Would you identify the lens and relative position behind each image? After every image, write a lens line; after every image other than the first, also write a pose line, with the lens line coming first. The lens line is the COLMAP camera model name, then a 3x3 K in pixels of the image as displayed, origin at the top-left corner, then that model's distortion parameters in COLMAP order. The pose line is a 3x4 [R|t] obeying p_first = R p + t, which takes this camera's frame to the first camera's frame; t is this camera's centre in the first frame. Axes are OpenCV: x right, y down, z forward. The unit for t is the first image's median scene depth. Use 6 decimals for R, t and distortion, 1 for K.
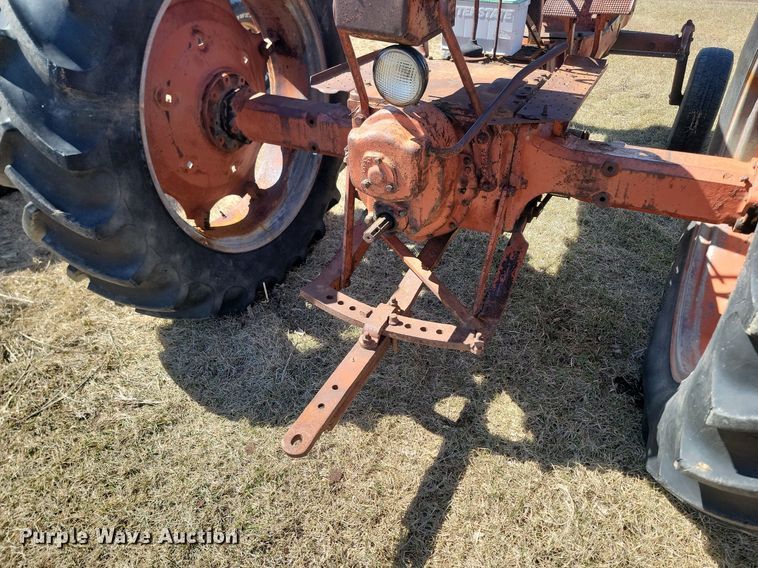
lens RADIAL K [[533.2, 0, 389.6], [0, 533.2, 286.7], [0, 0, 1]] dist [0.072418, -0.059571]
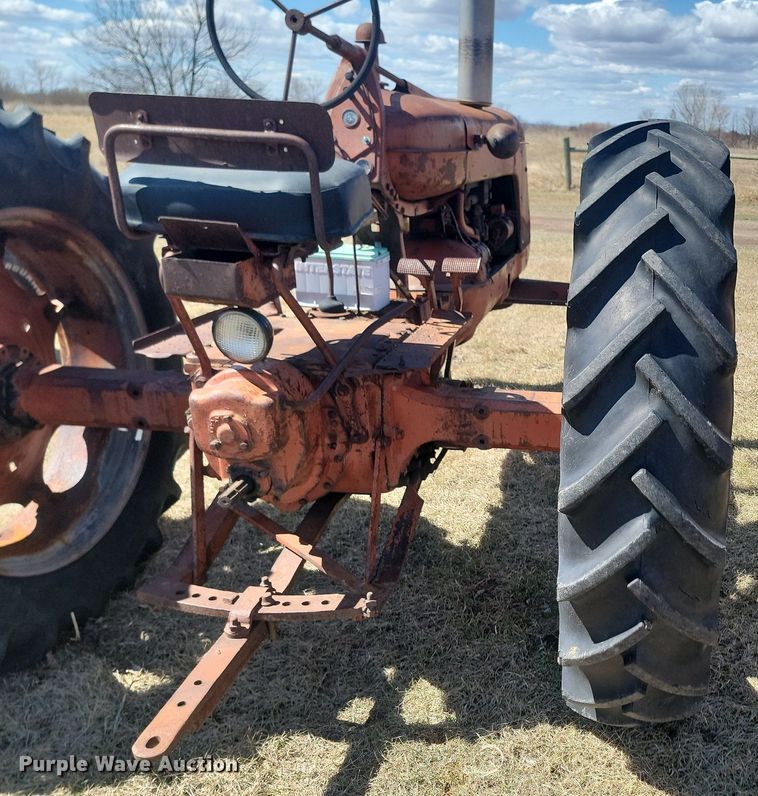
lens RADIAL K [[822.0, 0, 617.2], [0, 822.0, 444.3], [0, 0, 1]] dist [0.058476, -0.047180]
pose [[0.913562, -0.102961, 0.393450, 0.020544], [0.191675, 0.962245, -0.193248, 0.177954], [-0.358698, 0.251959, 0.898806, -0.443727]]
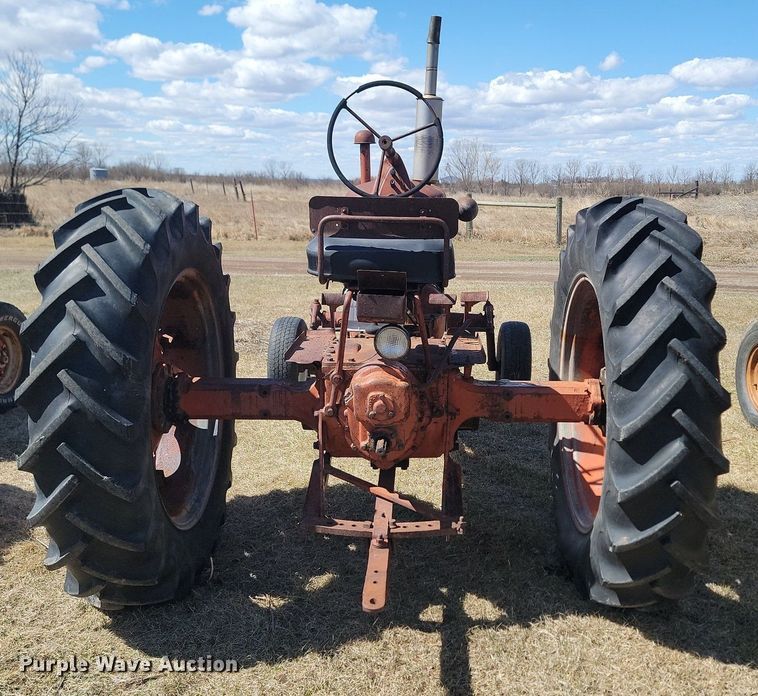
lens RADIAL K [[826.4, 0, 429.4], [0, 826.4, 367.3], [0, 0, 1]] dist [0.081152, -0.037684]
pose [[0.893629, -0.082005, 0.441250, -0.701519], [0.241632, 0.916419, -0.319045, 0.345278], [-0.378207, 0.391728, 0.838754, -0.757037]]
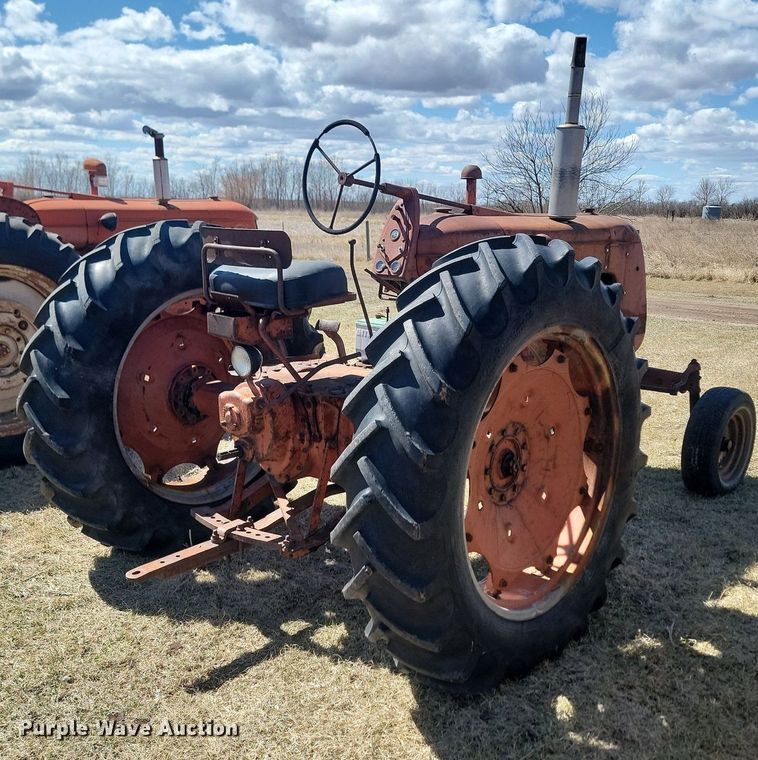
lens RADIAL K [[903.8, 0, 422.7], [0, 903.8, 415.5], [0, 0, 1]] dist [0.070400, -0.055443]
pose [[0.973775, 0.073050, -0.215466, 0.892631], [-0.148425, 0.921735, -0.358293, 0.531183], [0.172429, 0.380877, 0.908406, -1.076155]]
